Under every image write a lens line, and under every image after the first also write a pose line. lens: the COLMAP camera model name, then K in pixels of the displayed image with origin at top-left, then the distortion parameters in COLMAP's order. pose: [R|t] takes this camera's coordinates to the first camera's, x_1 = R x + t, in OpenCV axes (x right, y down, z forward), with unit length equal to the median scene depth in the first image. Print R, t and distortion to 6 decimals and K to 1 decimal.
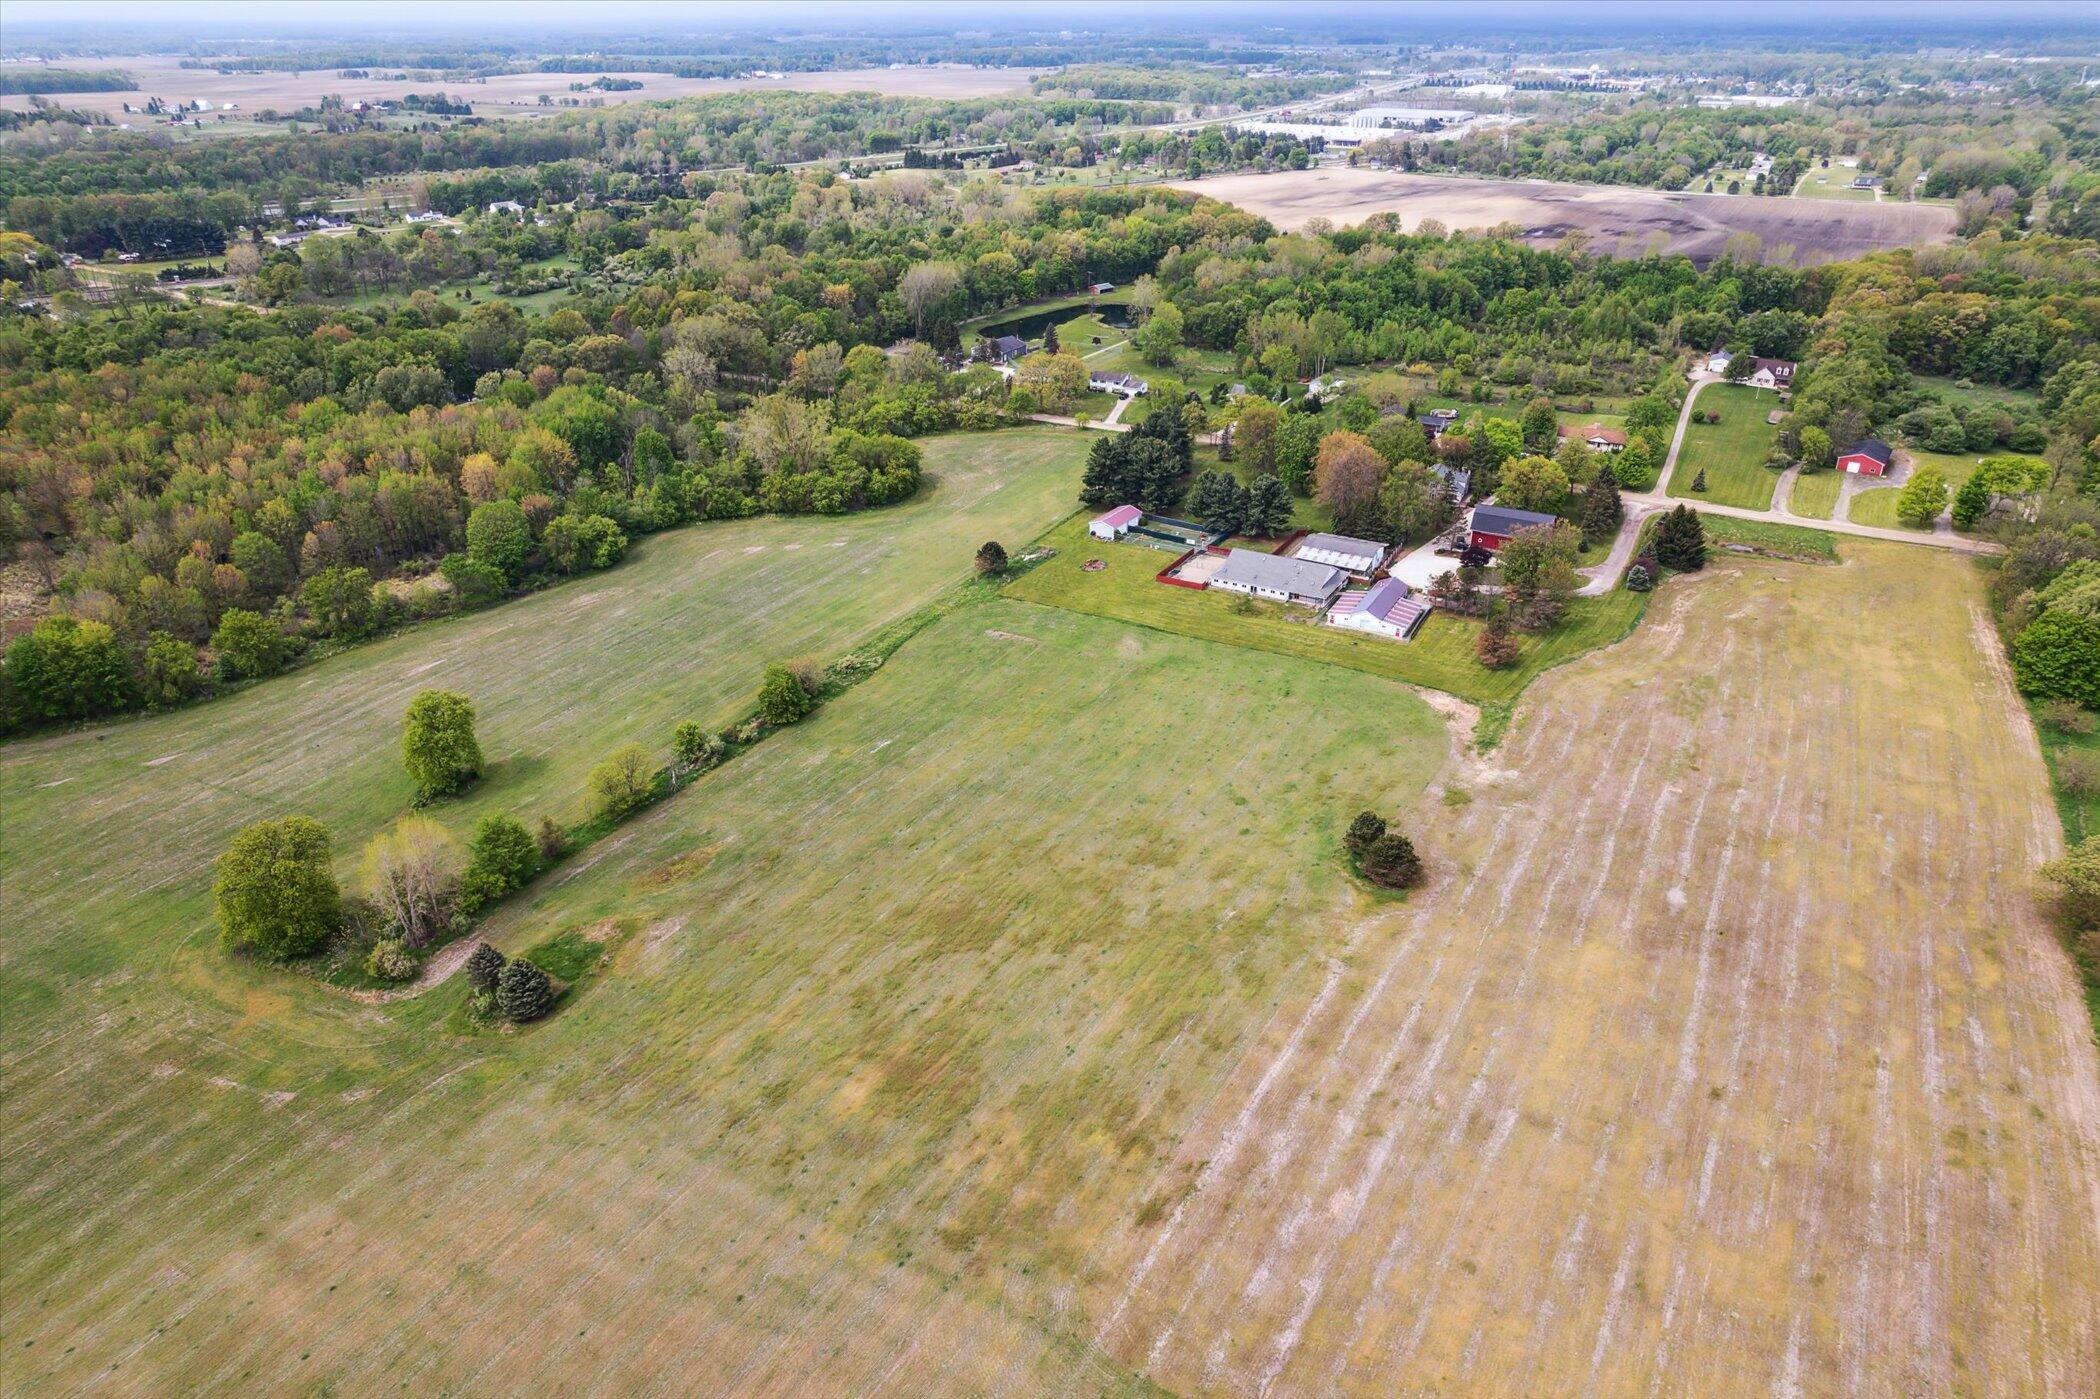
lens RADIAL K [[1370.3, 0, 1054.9], [0, 1370.3, 698.0], [0, 0, 1]] dist [-0.080559, 0.075089]
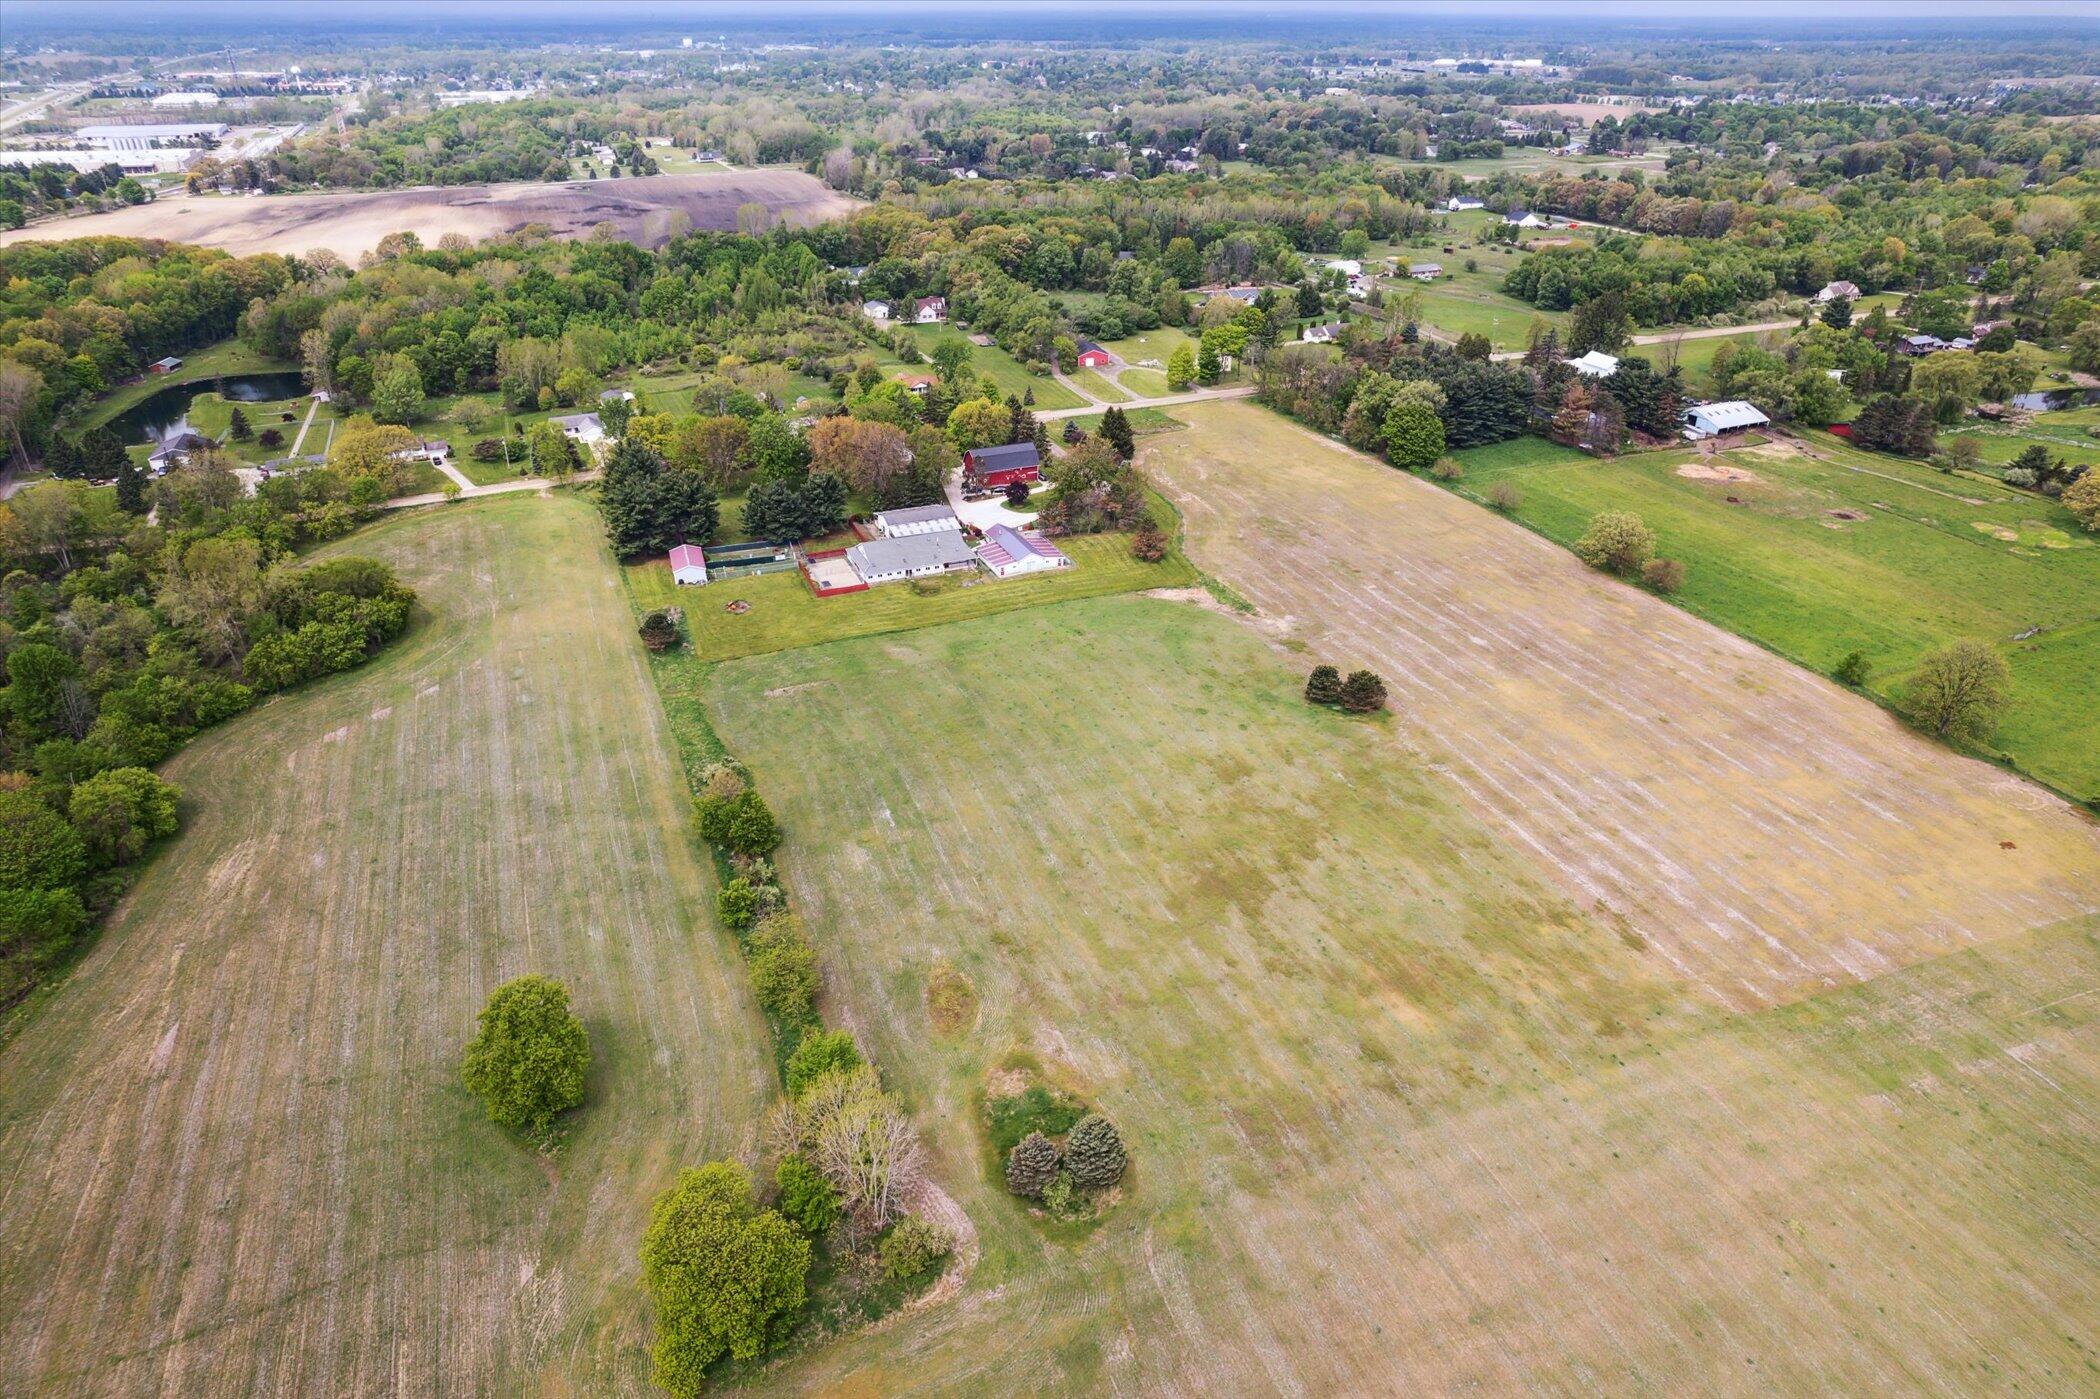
lens RADIAL K [[1370.3, 0, 1054.9], [0, 1370.3, 698.0], [0, 0, 1]] dist [-0.080559, 0.075089]
pose [[0.623172, -0.355805, 0.696462, -0.473643], [0.355202, 0.922138, 0.153274, -0.098551], [-0.696770, 0.151868, 0.701033, 0.195394]]
